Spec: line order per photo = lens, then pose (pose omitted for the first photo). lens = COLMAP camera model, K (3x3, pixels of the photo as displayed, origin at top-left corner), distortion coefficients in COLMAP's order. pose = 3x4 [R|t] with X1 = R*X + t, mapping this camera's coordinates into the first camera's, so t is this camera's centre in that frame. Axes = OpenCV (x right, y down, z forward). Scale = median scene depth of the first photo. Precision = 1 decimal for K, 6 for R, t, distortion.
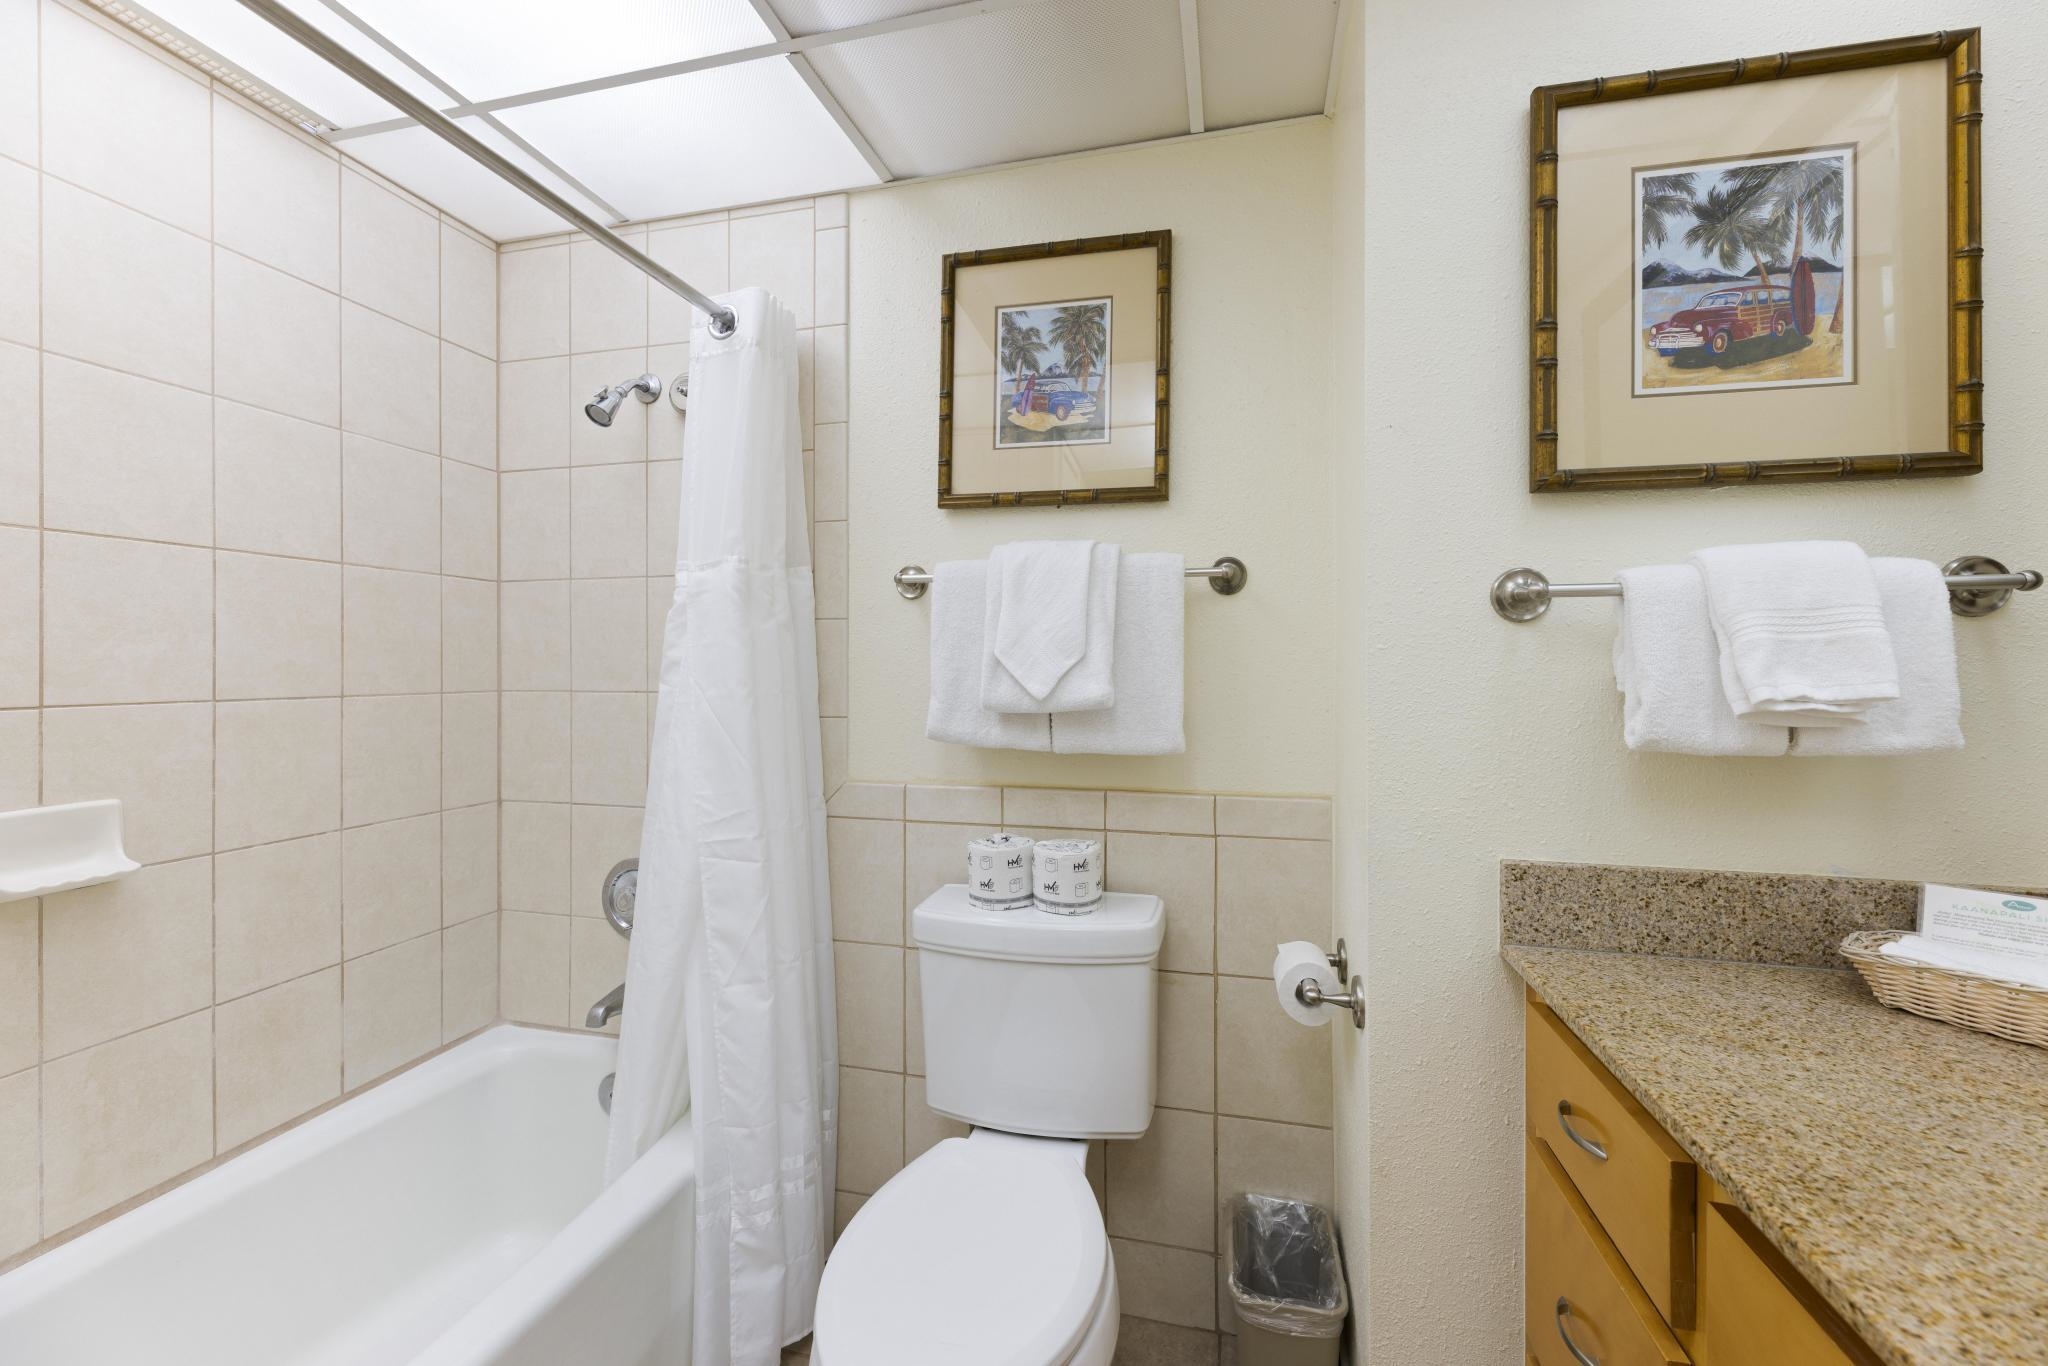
lens RADIAL K [[815.4, 0, 1035.1], [0, 815.4, 668.5], [0, 0, 1]] dist [0.001160, -0.000082]
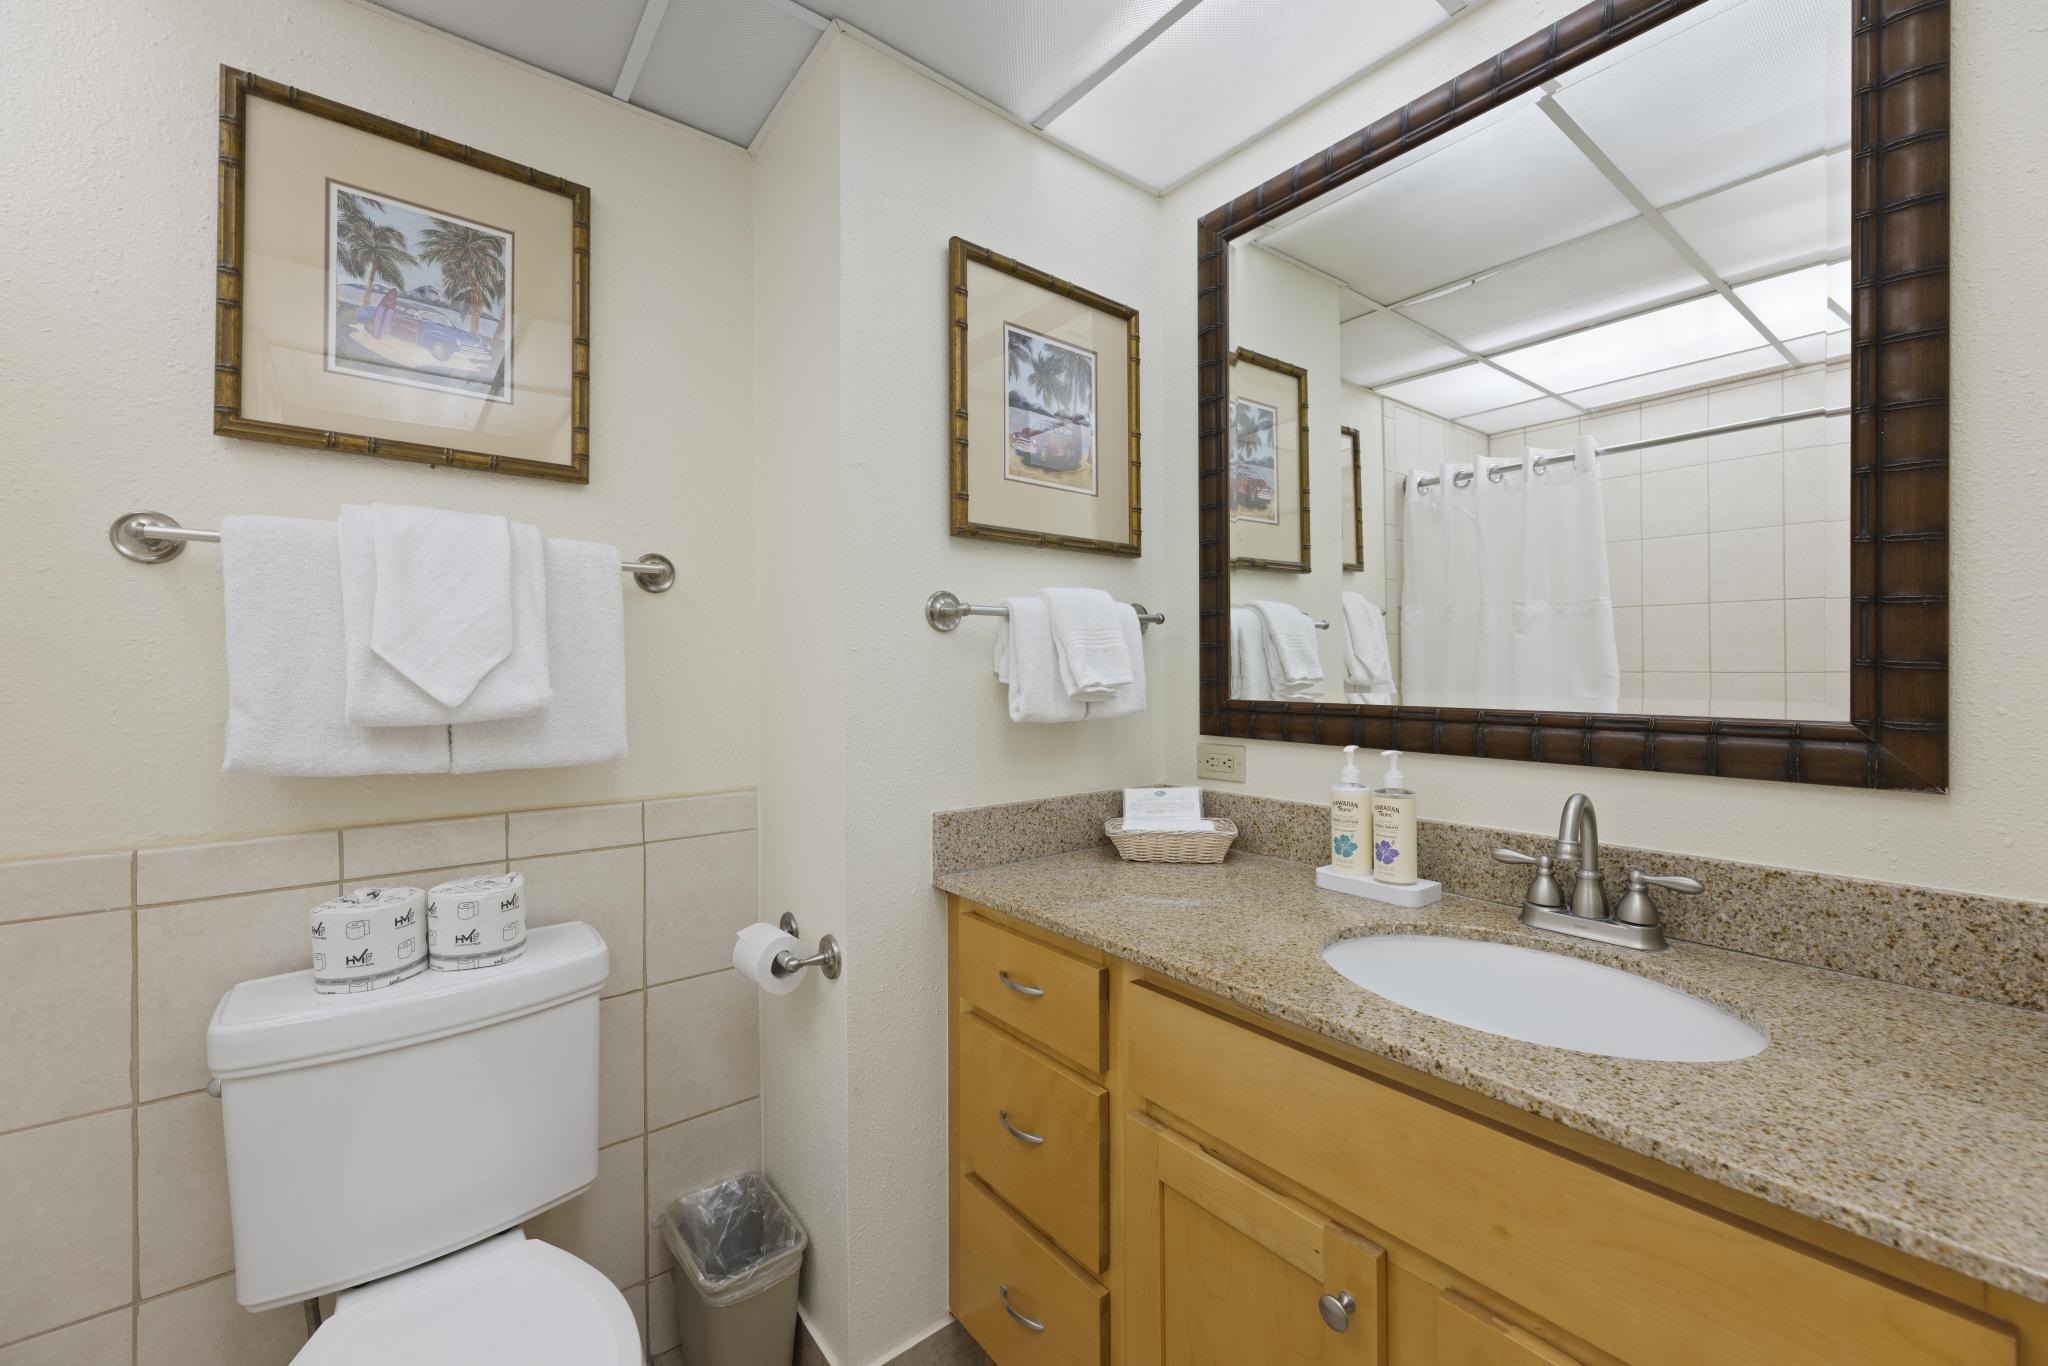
lens RADIAL K [[815.4, 0, 1035.1], [0, 815.4, 668.5], [0, 0, 1]] dist [0.001160, -0.000082]
pose [[0.613369, -0.002625, 0.789792, -0.270154], [0.005634, 0.999984, -0.001053, 0.003777], [-0.789777, 0.005096, 0.613374, 0.051918]]
